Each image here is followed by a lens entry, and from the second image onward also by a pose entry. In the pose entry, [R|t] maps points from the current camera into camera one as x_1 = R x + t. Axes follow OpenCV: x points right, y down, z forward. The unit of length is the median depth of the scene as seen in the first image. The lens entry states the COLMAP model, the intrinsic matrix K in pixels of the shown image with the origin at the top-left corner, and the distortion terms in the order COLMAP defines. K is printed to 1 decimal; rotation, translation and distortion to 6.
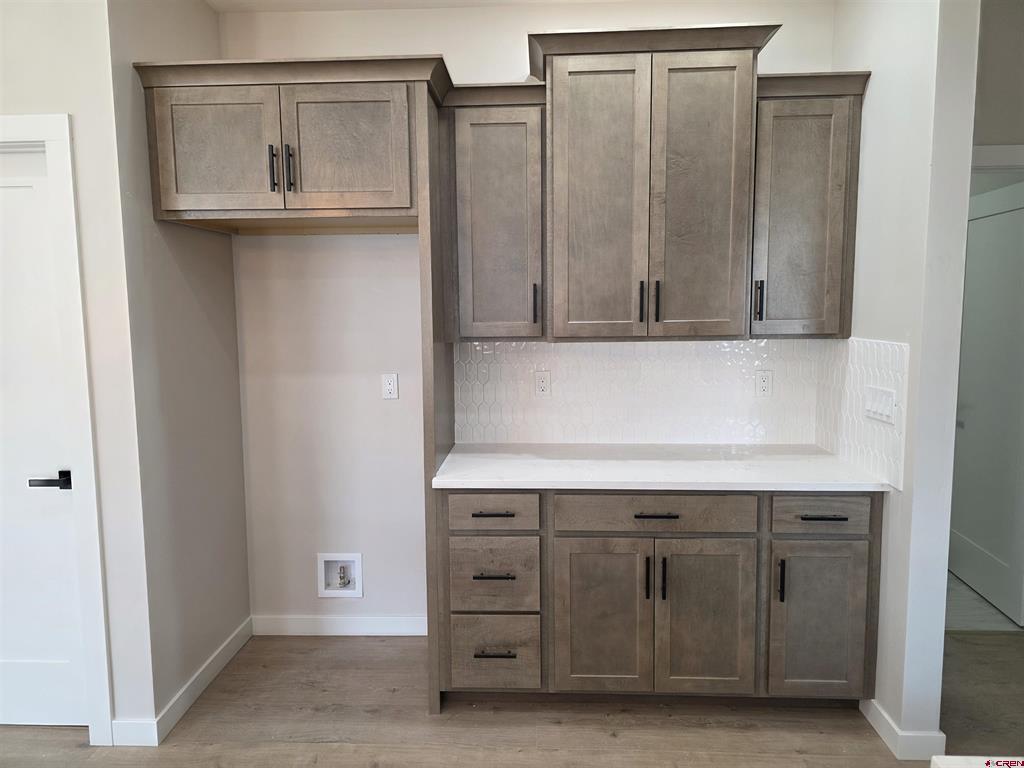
lens RADIAL K [[690.7, 0, 512.3], [0, 690.7, 376.5], [0, 0, 1]] dist [0.073614, -0.075501]
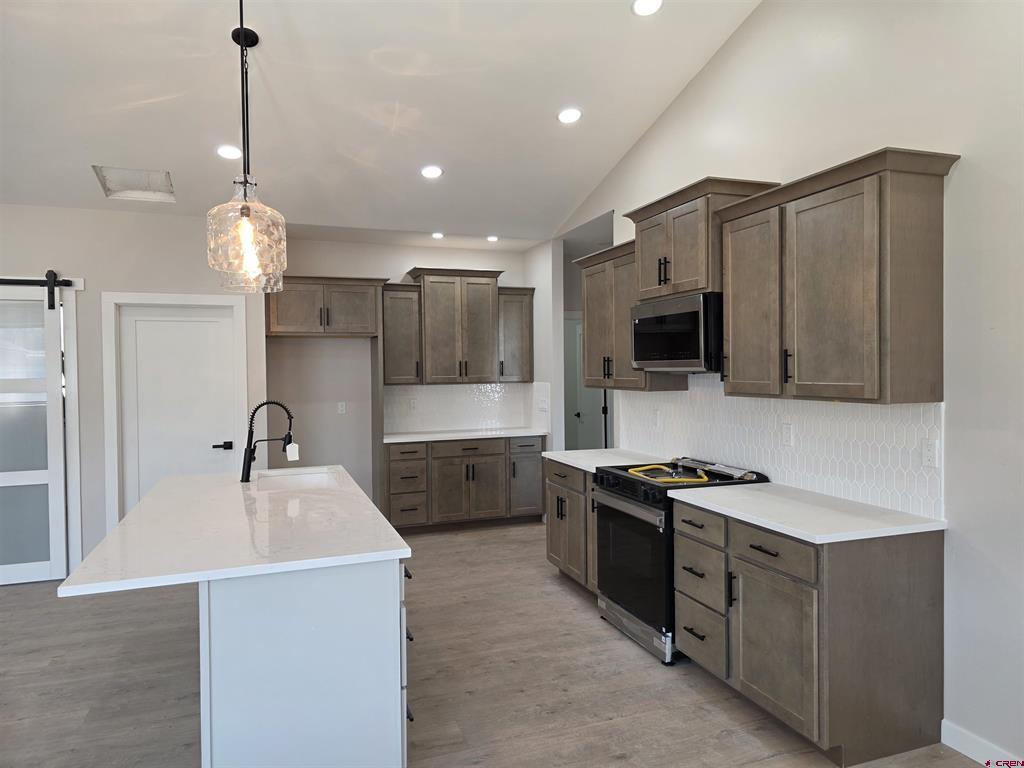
lens RADIAL K [[682.7, 0, 530.1], [0, 682.7, 383.8], [0, 0, 1]] dist [0.064669, -0.055638]
pose [[0.915578, -0.009690, 0.402024, -0.605833], [0.044044, 0.996112, -0.076296, 0.155398], [-0.399722, 0.087561, 0.912445, -1.440952]]
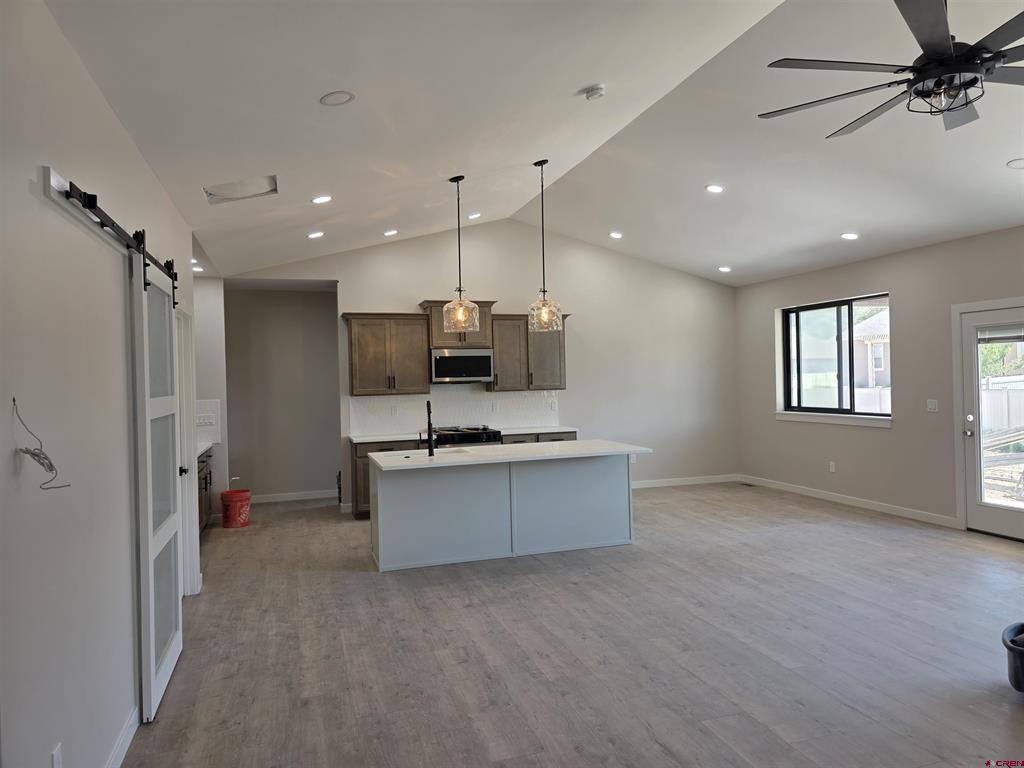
lens RADIAL K [[683.9, 0, 514.8], [0, 683.9, 382.9], [0, 0, 1]] dist [0.064379, -0.050254]
pose [[-0.360145, 0.012244, 0.932816, -2.791660], [0.126078, 0.991379, 0.035663, -0.058573], [-0.924338, 0.130451, -0.358584, 0.766689]]
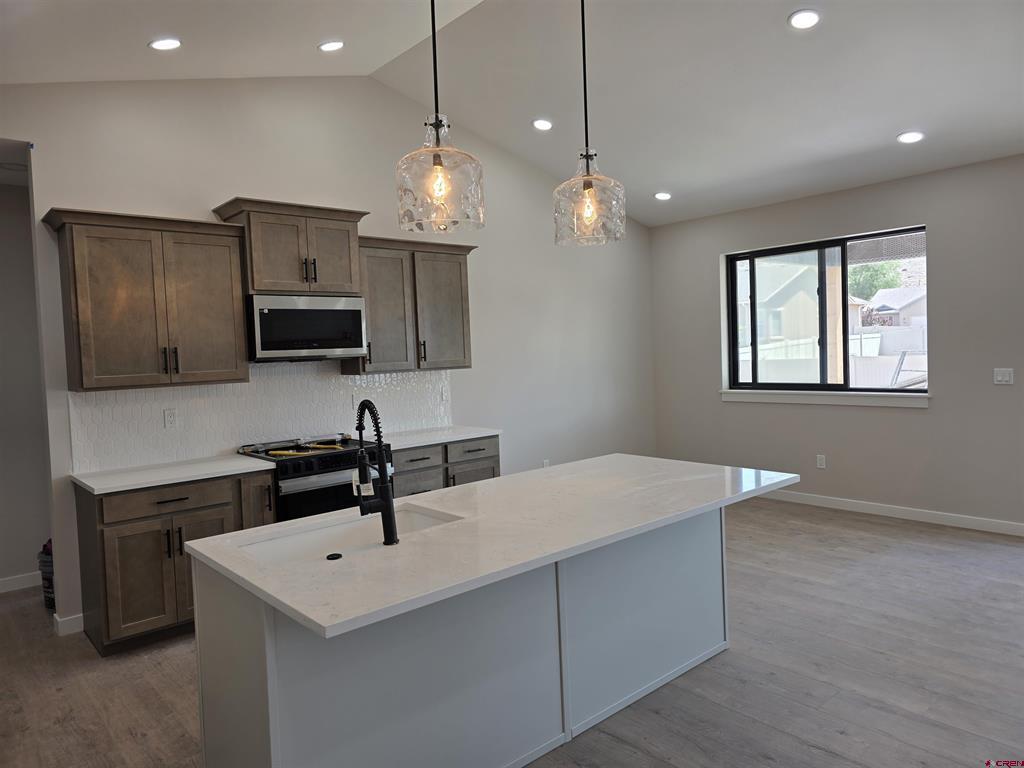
lens RADIAL K [[690.7, 0, 512.3], [0, 690.7, 376.5], [0, 0, 1]] dist [0.073614, -0.075501]
pose [[-0.697985, 0.008579, 0.716061, -1.332170], [0.121784, 0.986785, 0.106887, -0.059623], [-0.705681, 0.161810, -0.689805, 0.713174]]
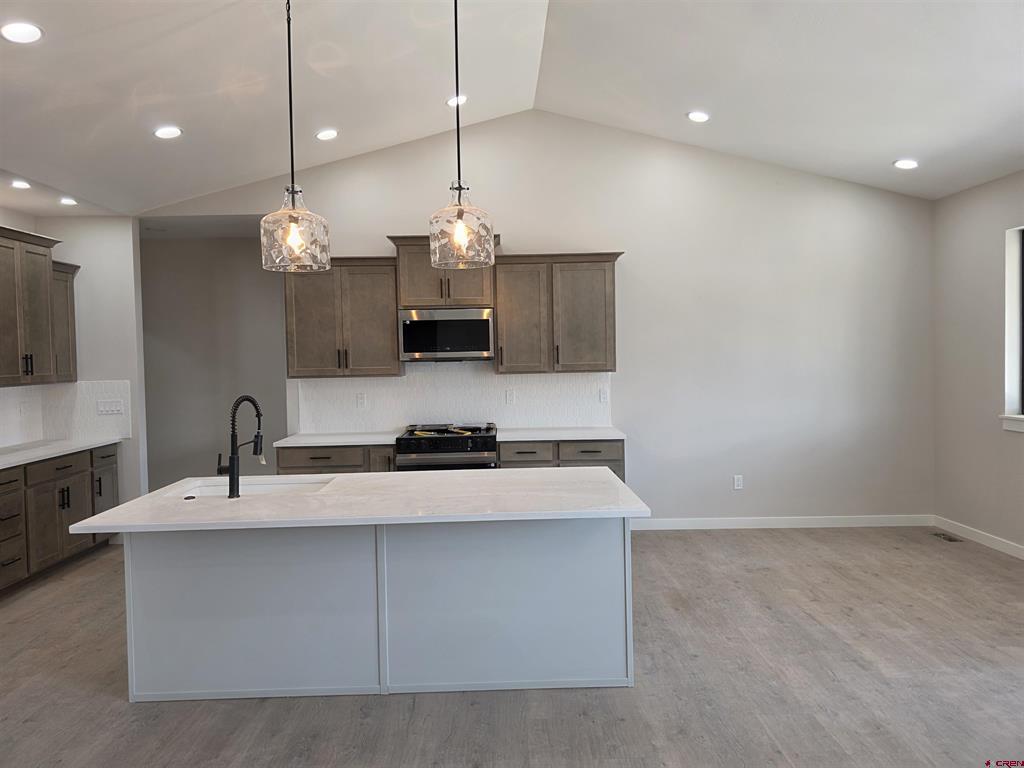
lens RADIAL K [[683.4, 0, 498.8], [0, 683.4, 379.1], [0, 0, 1]] dist [0.061715, -0.050942]
pose [[-0.066152, -0.024993, 0.997497, -1.860497], [0.125763, 0.991505, 0.033183, 0.032545], [-0.989852, 0.127643, -0.062446, -0.180781]]
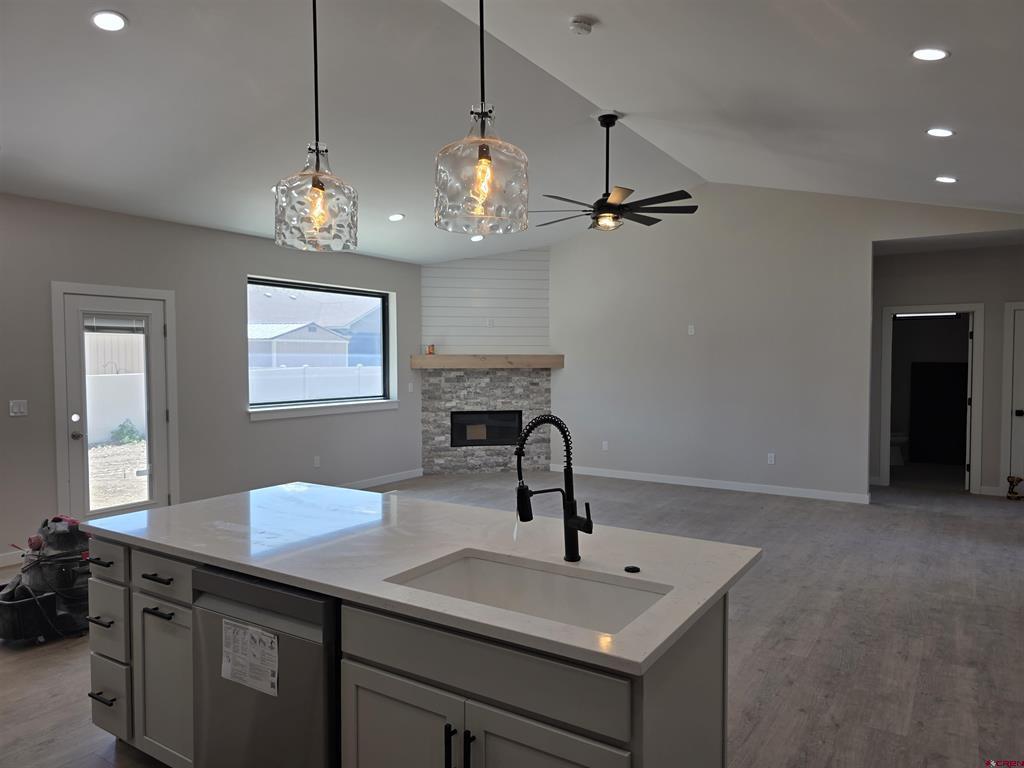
lens RADIAL K [[687.5, 0, 513.8], [0, 687.5, 381.4], [0, 0, 1]] dist [0.062307, -0.049567]
pose [[-0.500609, 0.041991, -0.864654, 0.200569], [-0.083924, 0.991764, 0.096753, -0.070374], [0.861596, 0.121001, -0.492962, 0.576944]]
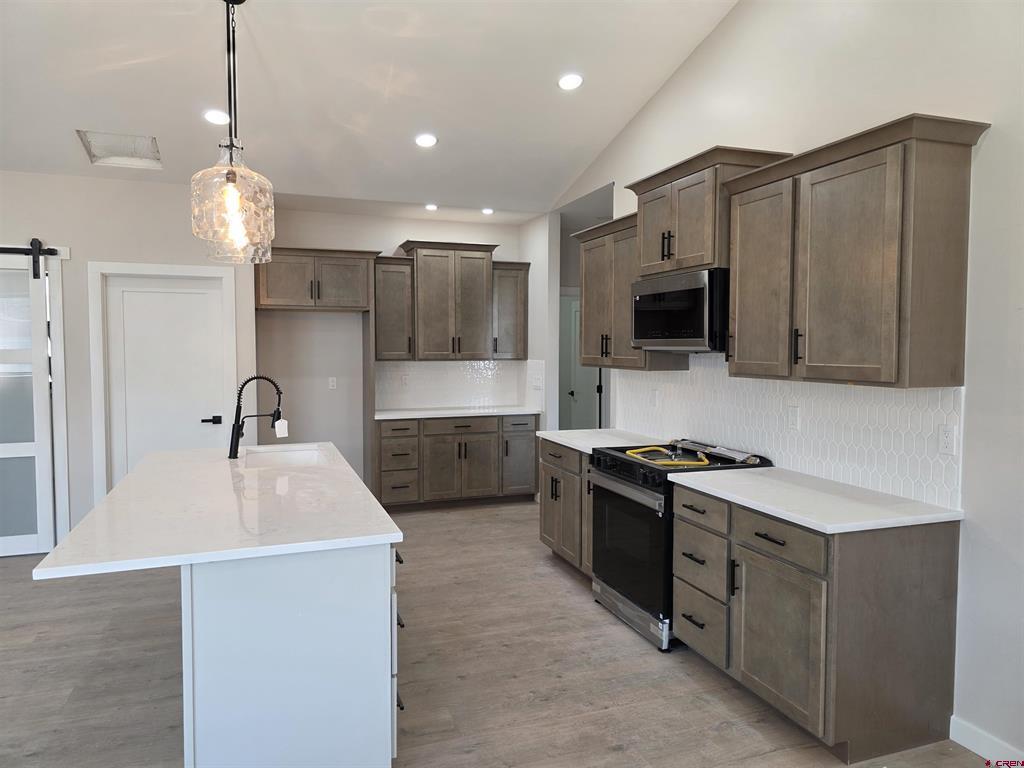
lens RADIAL K [[683.9, 0, 514.8], [0, 683.9, 382.9], [0, 0, 1]] dist [0.064379, -0.050254]
pose [[0.919547, -0.011067, 0.392824, -0.596271], [0.030884, 0.998547, -0.044163, 0.149591], [-0.391764, 0.052742, 0.918553, -1.395024]]
